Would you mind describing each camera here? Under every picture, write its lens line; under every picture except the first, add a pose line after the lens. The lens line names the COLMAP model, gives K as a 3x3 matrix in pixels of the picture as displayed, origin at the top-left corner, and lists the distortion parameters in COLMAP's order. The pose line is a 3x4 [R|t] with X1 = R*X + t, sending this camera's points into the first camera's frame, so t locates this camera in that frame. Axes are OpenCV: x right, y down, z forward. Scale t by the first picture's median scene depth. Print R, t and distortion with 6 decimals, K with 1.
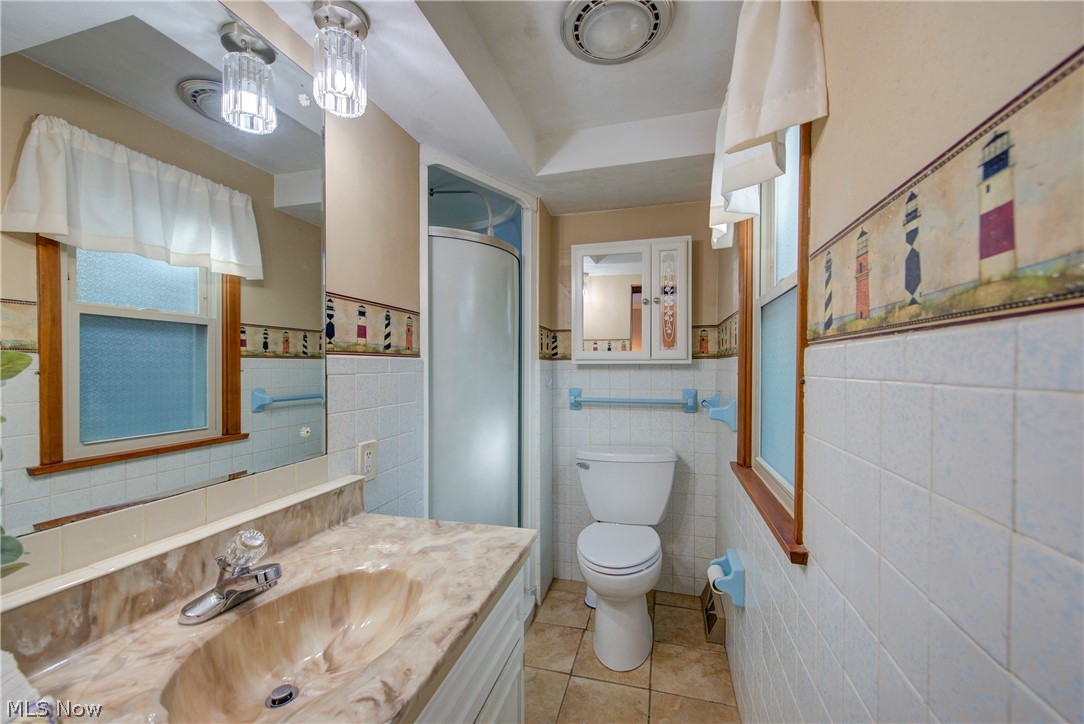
lens RADIAL K [[428.9, 0, 544.2], [0, 428.9, 367.9], [0, 0, 1]] dist [0.002093, -0.002280]
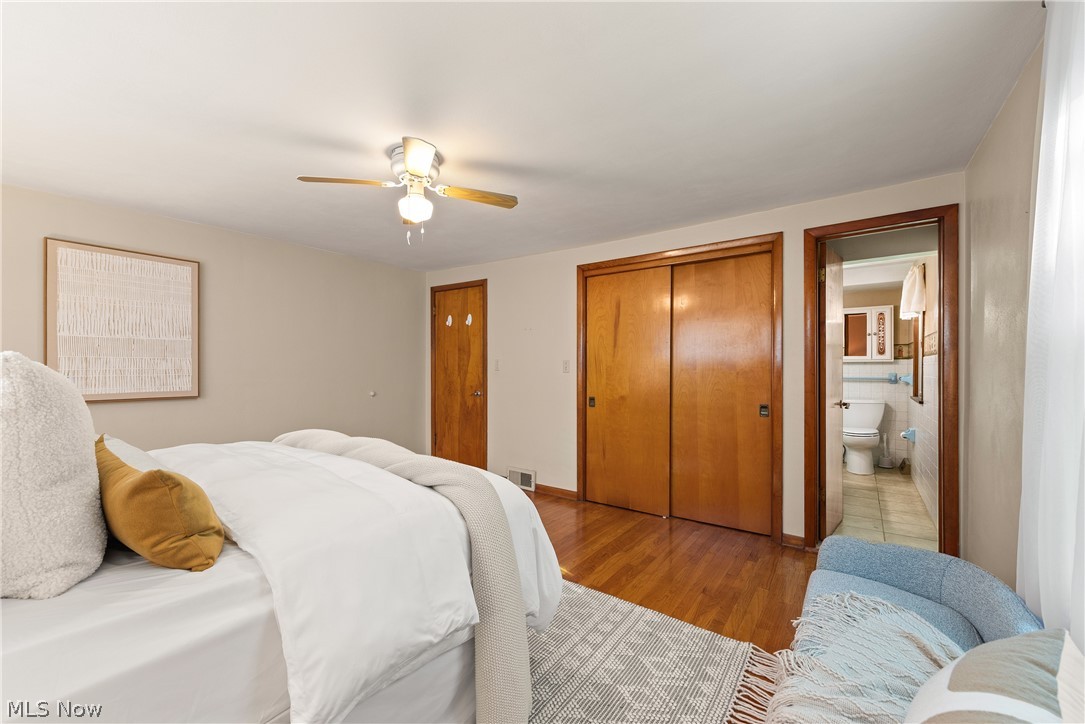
lens RADIAL K [[429.3, 0, 544.7], [0, 429.3, 367.9], [0, 0, 1]] dist [0.002093, -0.002280]
pose [[0.937675, -0.001847, -0.347509, -0.595113], [0.000900, 0.999995, -0.002888, 0.028552], [0.347513, 0.002395, 0.937672, -1.762546]]
